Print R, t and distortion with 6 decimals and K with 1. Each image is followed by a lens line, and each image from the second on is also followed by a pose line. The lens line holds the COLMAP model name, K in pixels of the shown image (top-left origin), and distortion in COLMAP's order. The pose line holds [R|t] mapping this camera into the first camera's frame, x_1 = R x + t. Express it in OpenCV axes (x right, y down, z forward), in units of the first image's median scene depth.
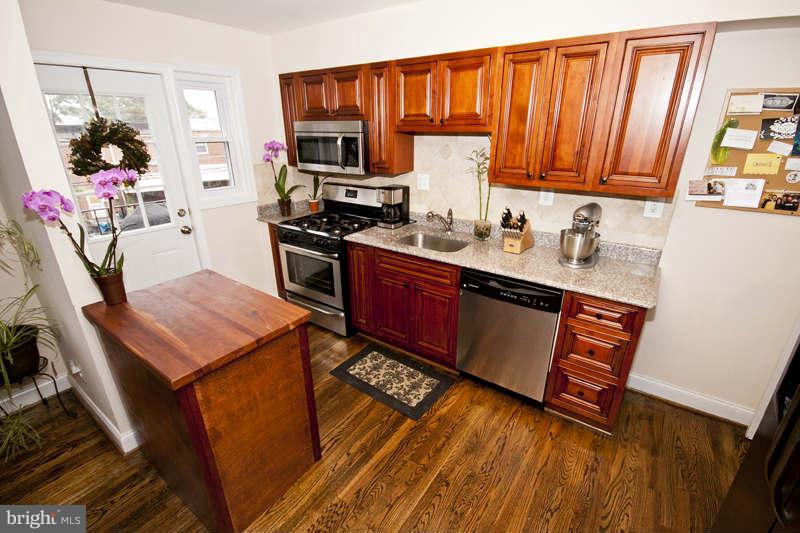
lens RADIAL K [[367.3, 0, 401.8], [0, 367.3, 274.8], [0, 0, 1]] dist [-0.005062, -0.004552]
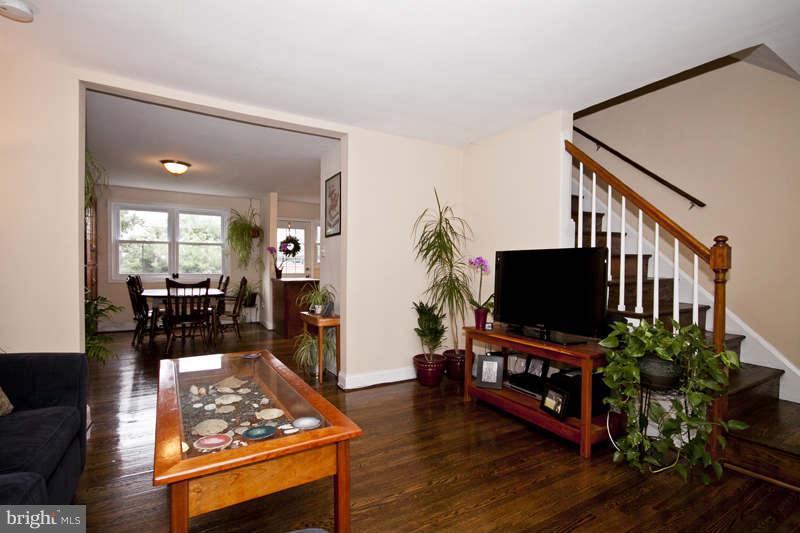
lens RADIAL K [[369.1, 0, 406.2], [0, 369.1, 270.0], [0, 0, 1]] dist [-0.027005, -0.000479]
pose [[0.926991, 0.017131, -0.374693, 1.209142], [-0.149870, 0.932665, -0.328138, 0.689919], [0.343842, 0.360336, 0.867139, -1.214595]]
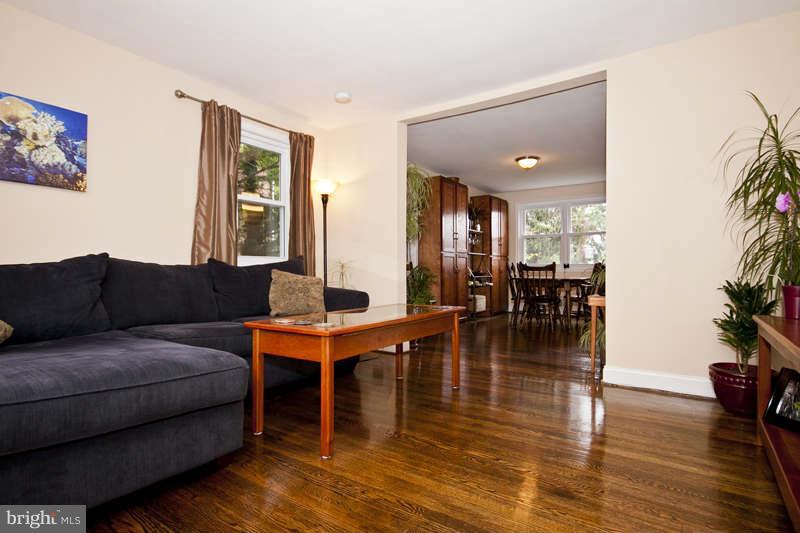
lens RADIAL K [[409.6, 0, 421.0], [0, 409.6, 267.9], [0, 0, 1]] dist [-0.008823, 0.003693]
pose [[0.048060, -0.003834, -0.998837, 1.684079], [-0.365540, 0.930555, -0.021160, 0.598364], [0.929554, 0.366132, 0.043321, -0.663456]]
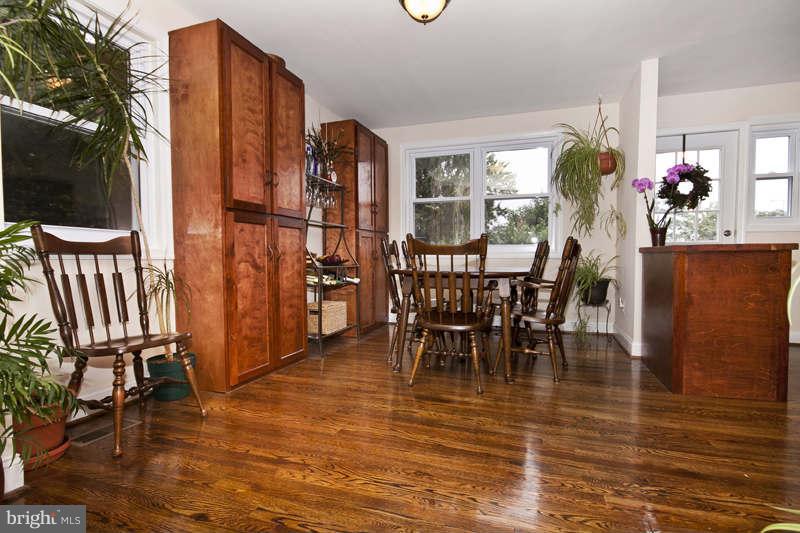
lens RADIAL K [[401.4, 0, 405.2], [0, 401.4, 272.2], [0, 0, 1]] dist [-0.008170, 0.001124]
pose [[0.287368, 0.036418, -0.957128, 0.423399], [-0.350342, 0.934029, -0.069648, 0.481001], [0.891448, 0.355336, 0.281169, -0.330293]]
